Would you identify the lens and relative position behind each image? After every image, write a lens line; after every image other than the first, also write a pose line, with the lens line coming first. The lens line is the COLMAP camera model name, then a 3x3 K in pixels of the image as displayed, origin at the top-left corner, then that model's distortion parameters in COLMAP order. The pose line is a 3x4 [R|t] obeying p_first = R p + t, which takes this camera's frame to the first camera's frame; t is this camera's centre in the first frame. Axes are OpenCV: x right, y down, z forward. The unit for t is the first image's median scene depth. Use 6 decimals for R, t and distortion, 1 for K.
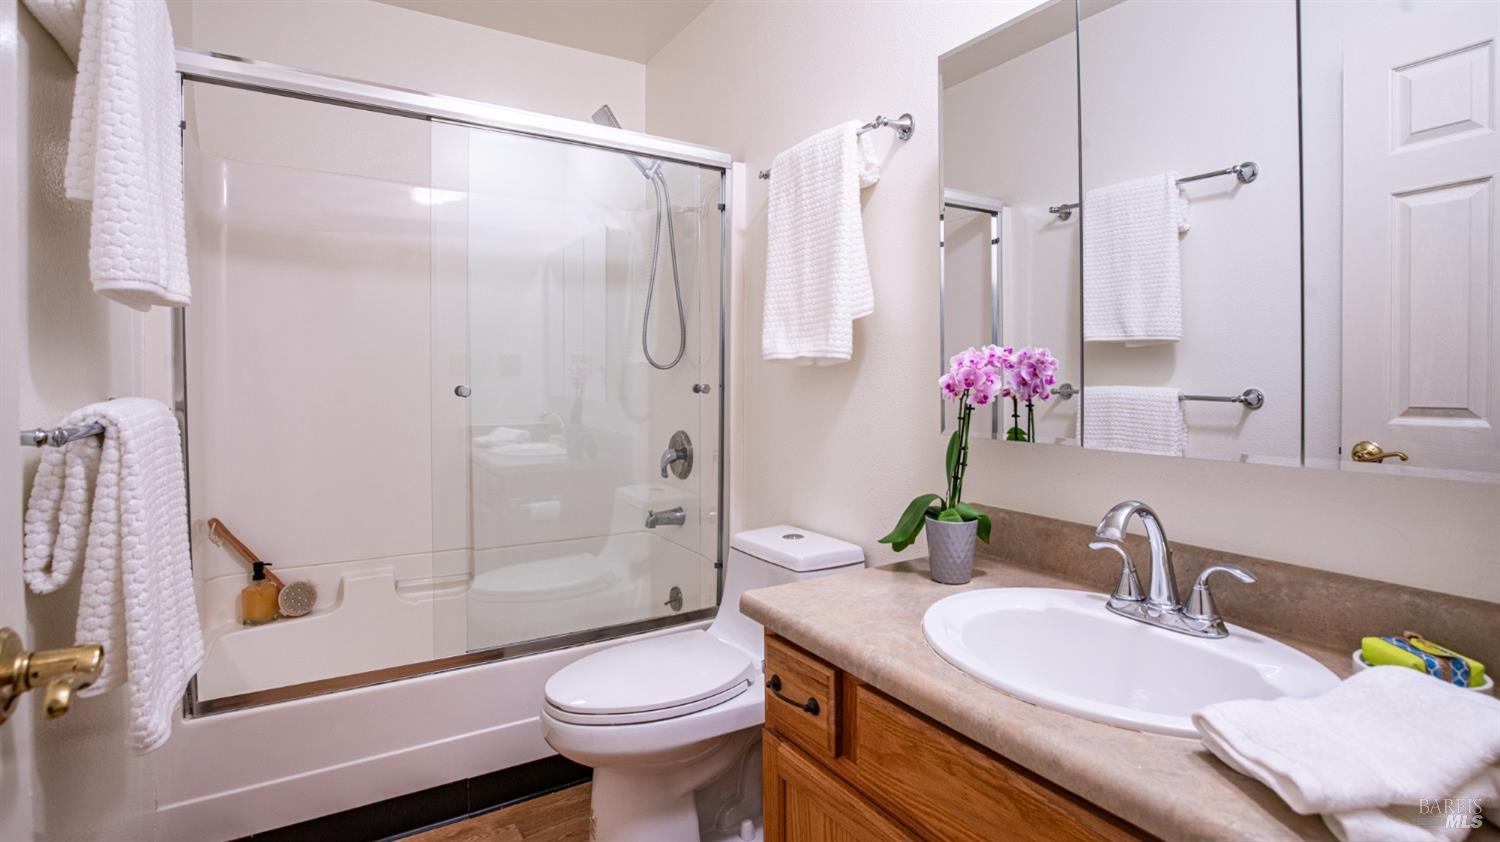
lens RADIAL K [[697.2, 0, 776.7], [0, 697.2, 393.3], [0, 0, 1]] dist [-0.028256, 0.002402]
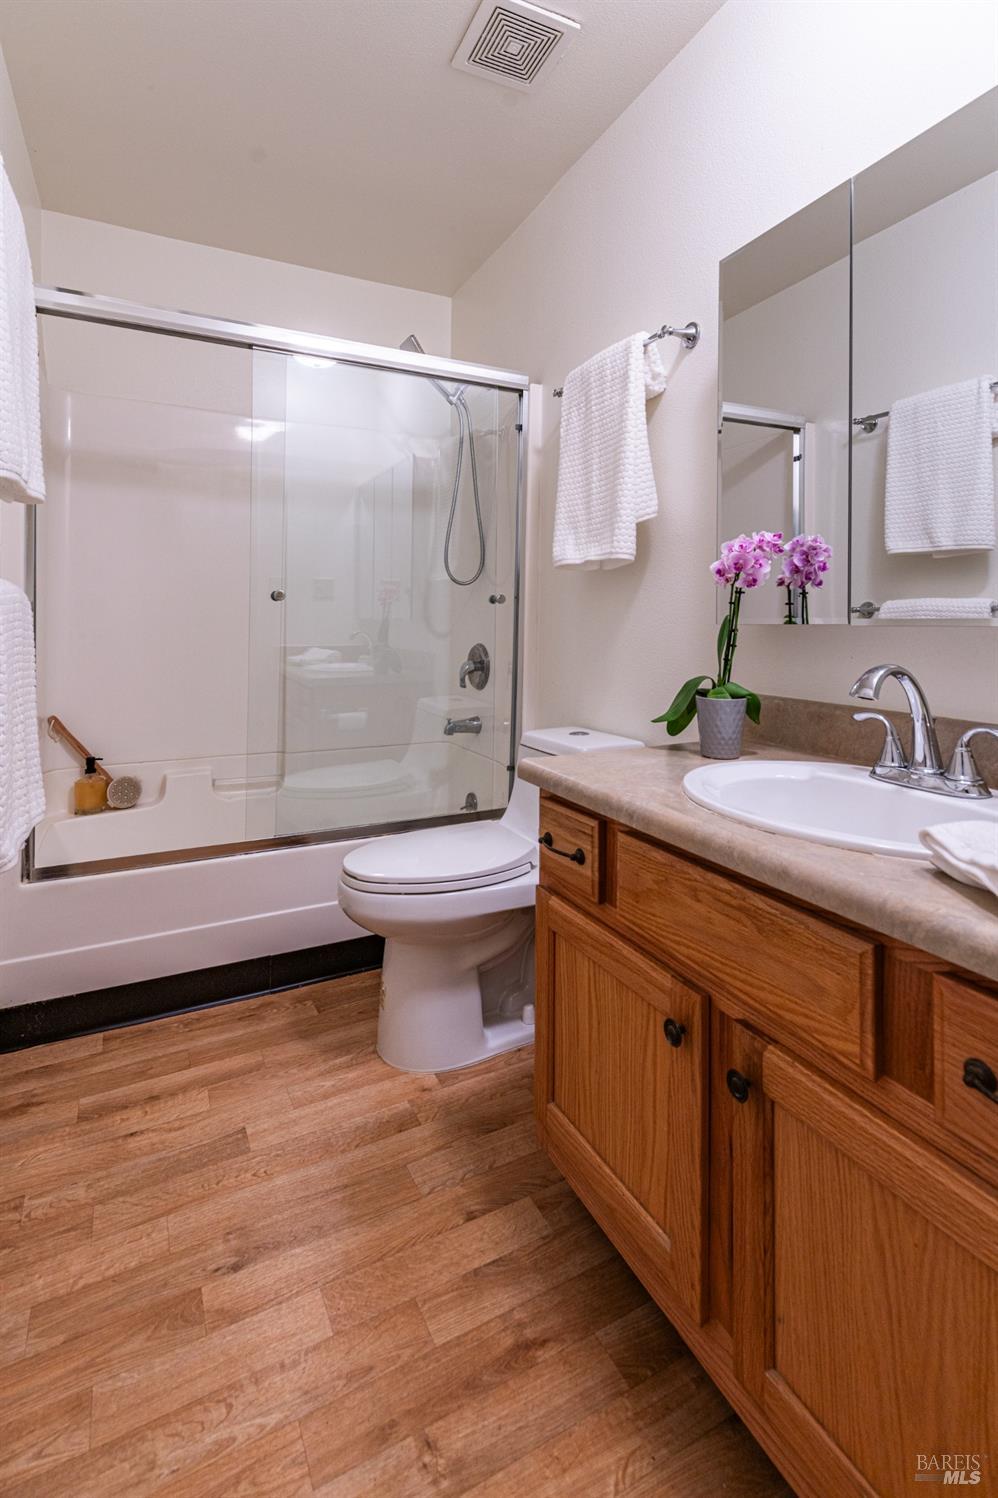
lens RADIAL K [[704.9, 0, 506.9], [0, 704.9, 623.9], [0, 0, 1]] dist [0.027744, -0.001189]
pose [[0.993171, 0.009919, -0.116249, 0.039030], [-0.012708, 0.999648, -0.023274, 0.071066], [0.115978, 0.024592, 0.992947, -0.068072]]
